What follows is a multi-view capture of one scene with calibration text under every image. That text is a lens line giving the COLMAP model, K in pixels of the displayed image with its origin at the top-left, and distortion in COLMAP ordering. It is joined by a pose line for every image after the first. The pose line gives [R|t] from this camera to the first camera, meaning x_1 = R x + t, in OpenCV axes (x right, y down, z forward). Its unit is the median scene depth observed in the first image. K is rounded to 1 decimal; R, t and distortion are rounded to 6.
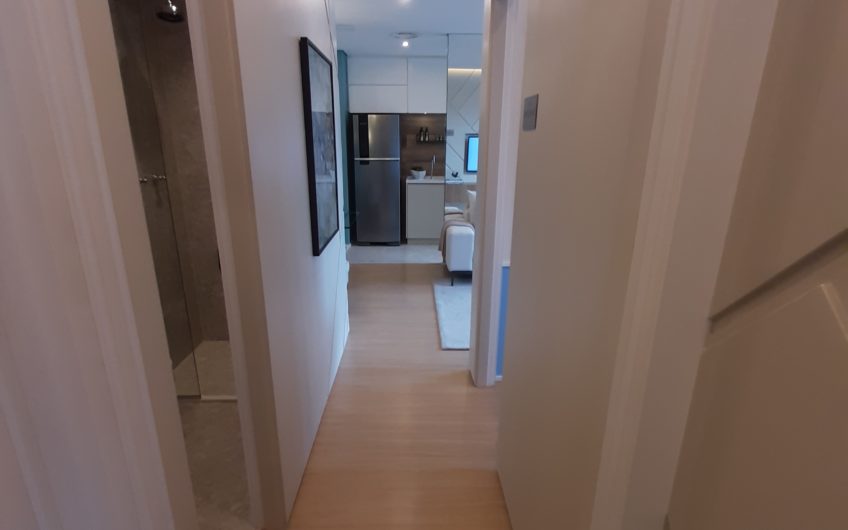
lens RADIAL K [[442.0, 0, 409.3], [0, 442.0, 269.4], [0, 0, 1]] dist [-0.002560, -0.000319]
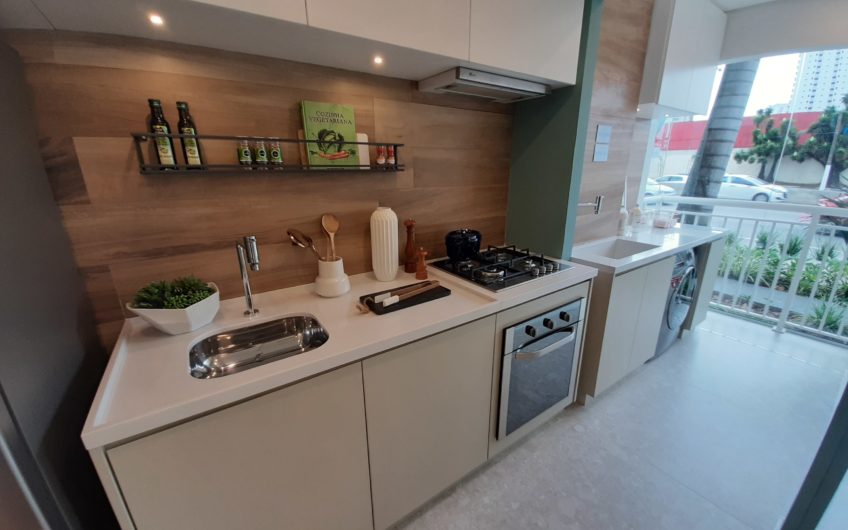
lens RADIAL K [[329.8, 0, 431.6], [0, 329.8, 268.3], [0, 0, 1]] dist [0.015948, -0.013071]
pose [[0.819565, -0.175107, 0.545574, 0.038555], [0.165272, 0.983933, 0.067529, -0.240619], [-0.548633, 0.034824, 0.835338, 0.826880]]
